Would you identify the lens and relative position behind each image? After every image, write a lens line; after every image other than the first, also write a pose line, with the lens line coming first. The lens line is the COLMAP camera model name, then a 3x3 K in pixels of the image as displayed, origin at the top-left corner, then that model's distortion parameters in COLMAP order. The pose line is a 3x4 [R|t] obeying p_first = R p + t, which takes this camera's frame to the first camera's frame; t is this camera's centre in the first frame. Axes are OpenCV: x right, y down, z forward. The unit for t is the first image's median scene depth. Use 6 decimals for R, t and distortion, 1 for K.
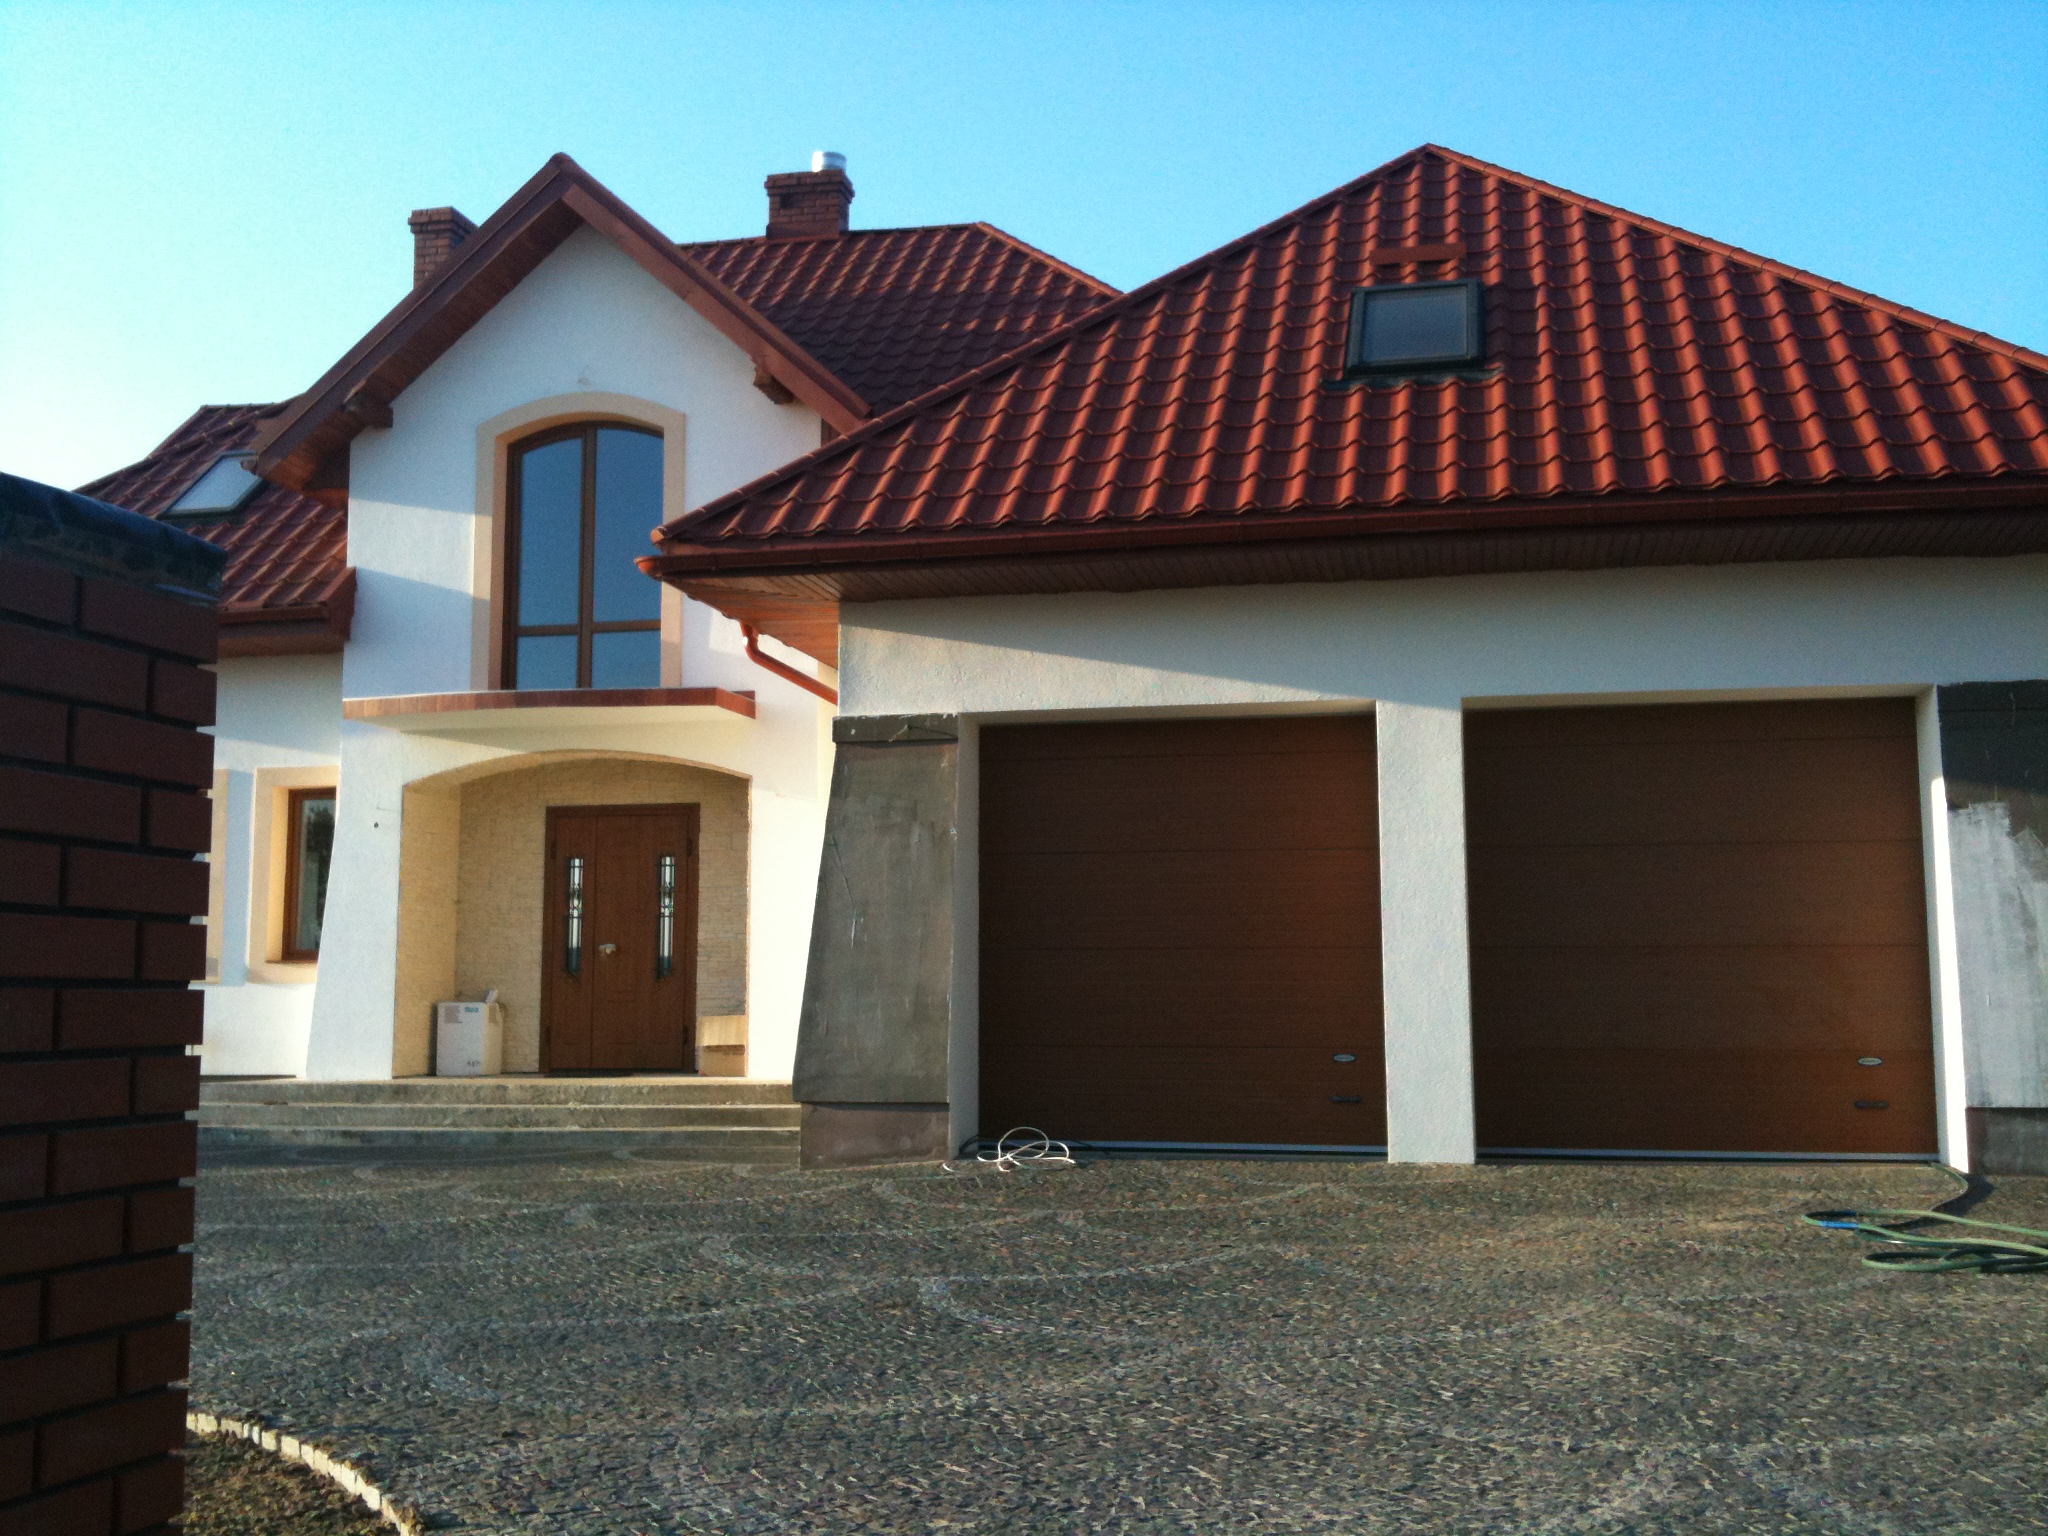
lens RADIAL K [[2133.0, 0, 1020.0], [0, 2133.0, 749.6], [0, 0, 1]] dist [-0.023568, 0.000000]
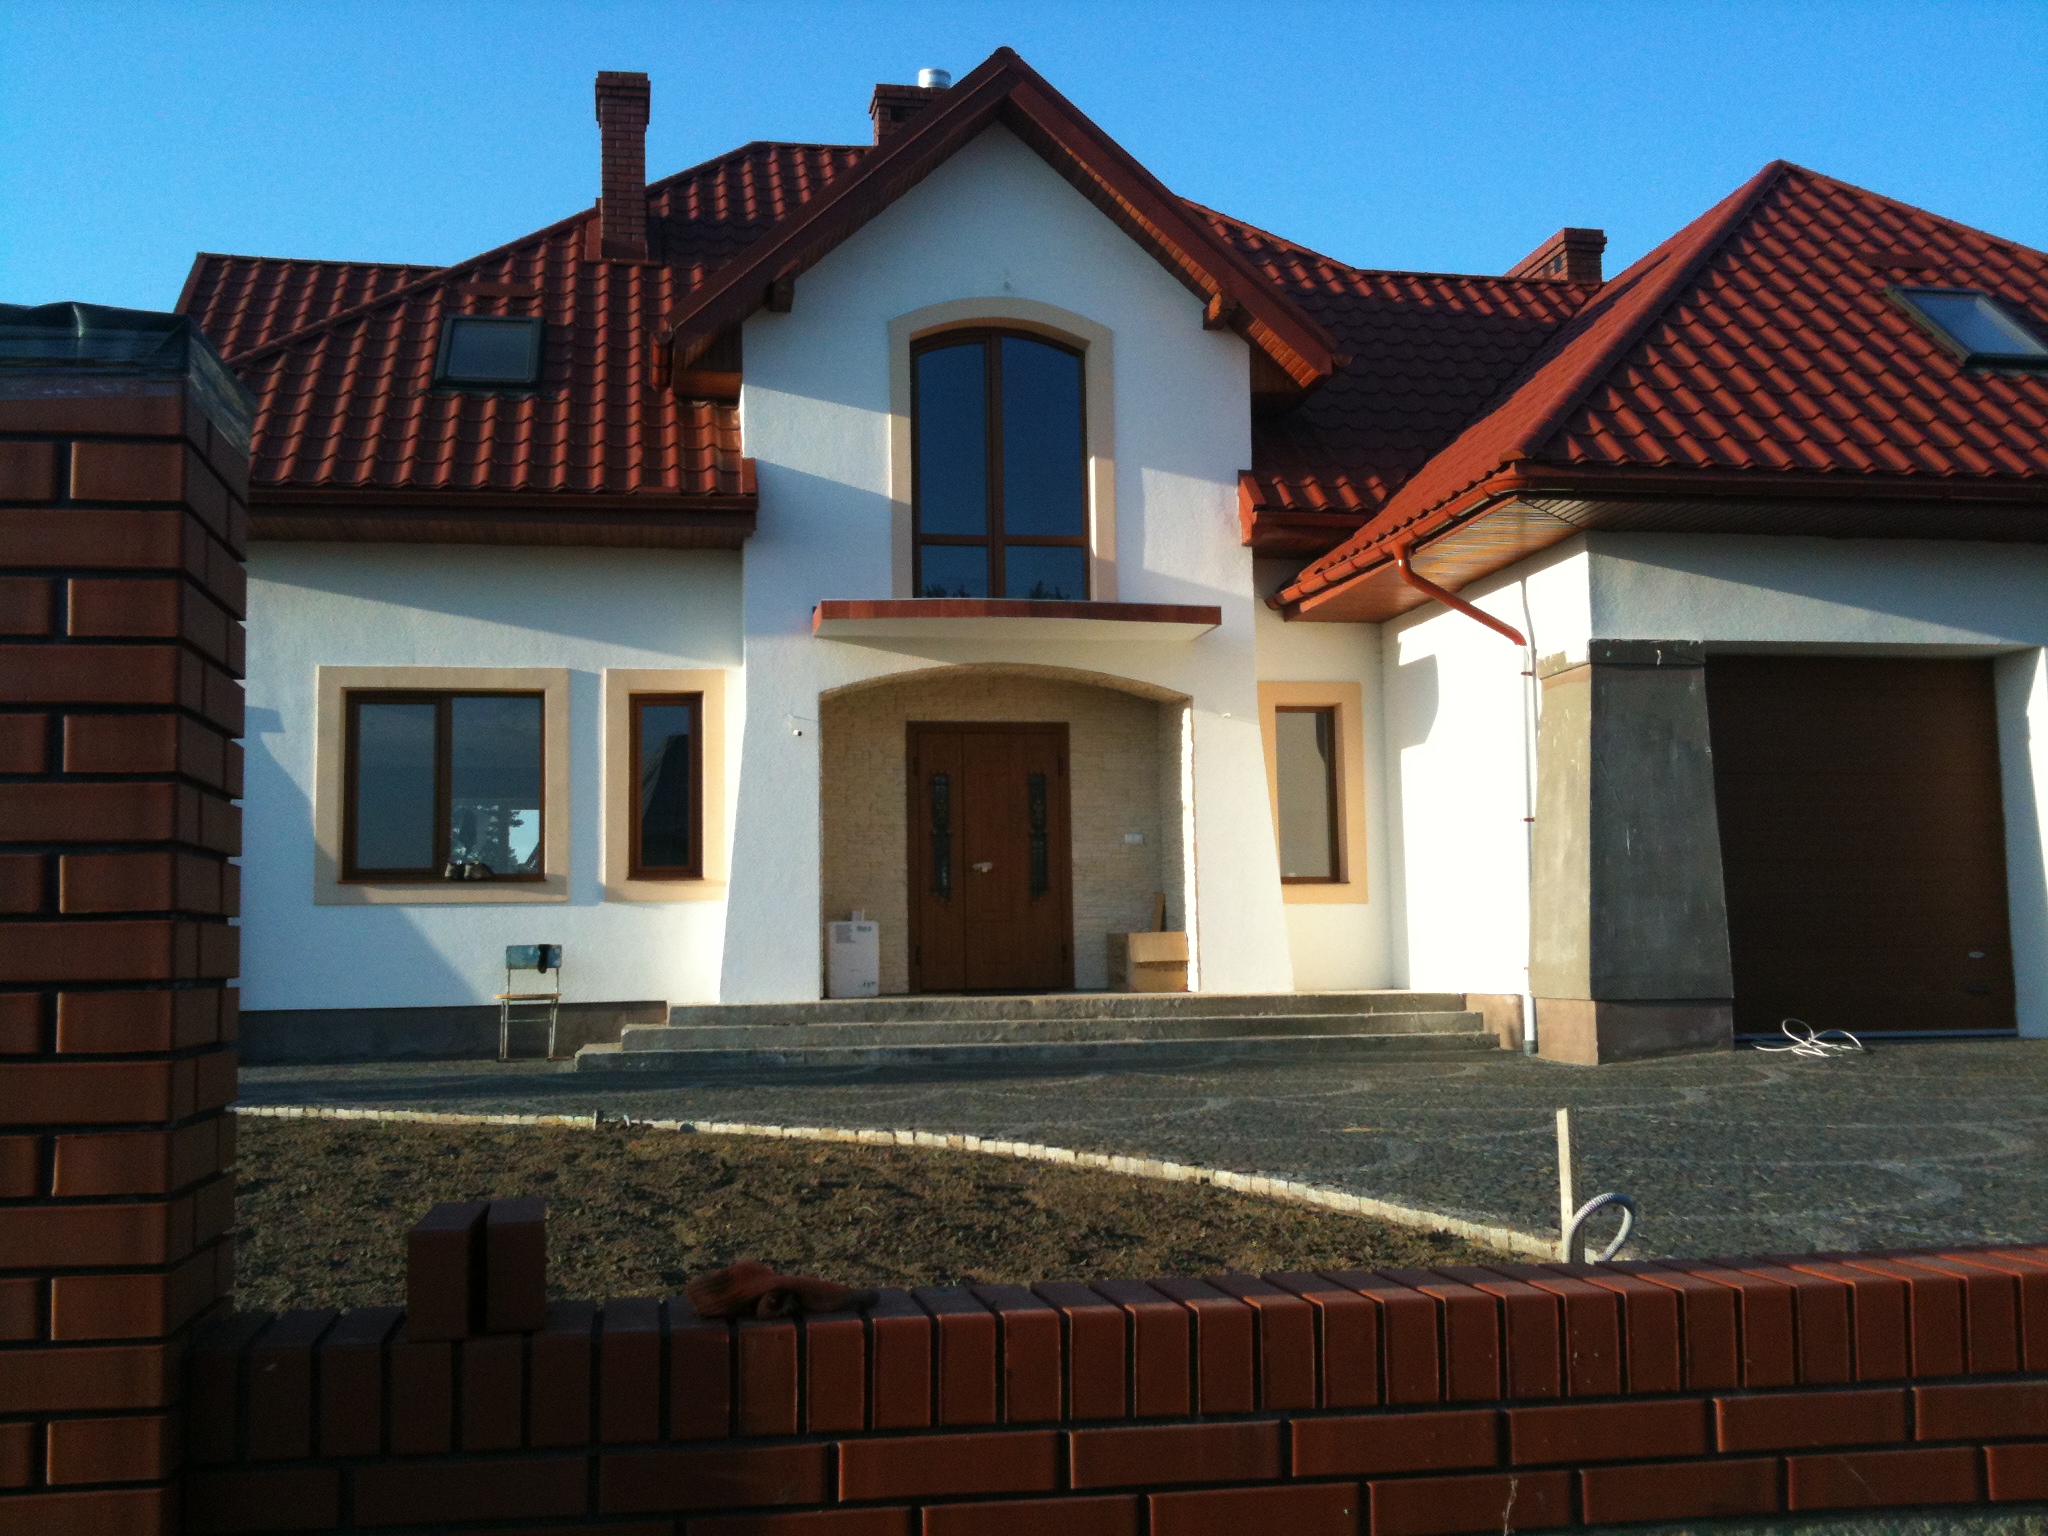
lens RADIAL K [[2133.0, 0, 1012.0], [0, 2133.0, 768.1], [0, 0, 1]] dist [-0.023568, 0.000000]
pose [[0.942250, 0.024790, 0.333991, -0.536791], [-0.034589, 0.999127, 0.023422, 0.025458], [-0.333119, -0.033622, 0.942285, 0.072769]]
